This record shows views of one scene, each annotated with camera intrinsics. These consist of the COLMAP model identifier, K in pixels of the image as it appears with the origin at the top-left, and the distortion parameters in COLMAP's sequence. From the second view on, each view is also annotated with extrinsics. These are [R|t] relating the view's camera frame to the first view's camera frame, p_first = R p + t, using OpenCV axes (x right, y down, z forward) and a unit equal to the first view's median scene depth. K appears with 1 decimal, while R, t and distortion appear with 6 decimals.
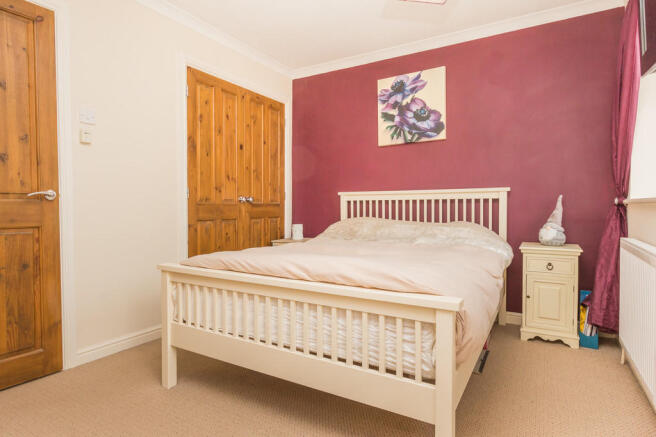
lens RADIAL K [[360.6, 0, 328.4], [0, 360.6, 216.4], [0, 0, 1]] dist [0.002176, 0.000437]
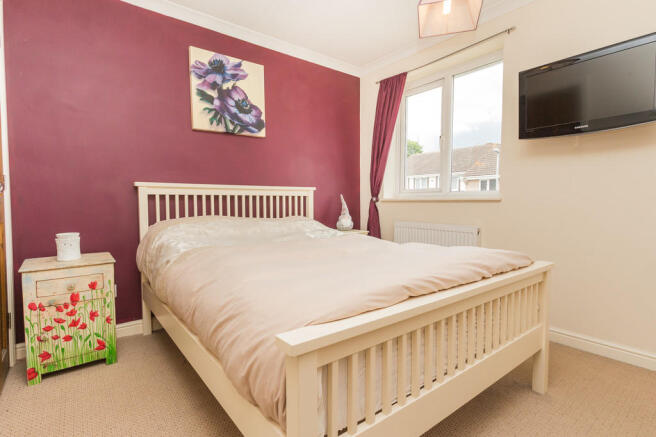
lens RADIAL K [[324.2, 0, 327.5], [0, 324.2, 218.4], [0, 0, 1]] dist [-0.002691, -0.000240]
pose [[0.365416, -0.045820, 0.929716, -0.463401], [0.023672, 0.998922, 0.039927, -0.014760], [-0.930543, 0.007419, 0.366107, 0.472437]]
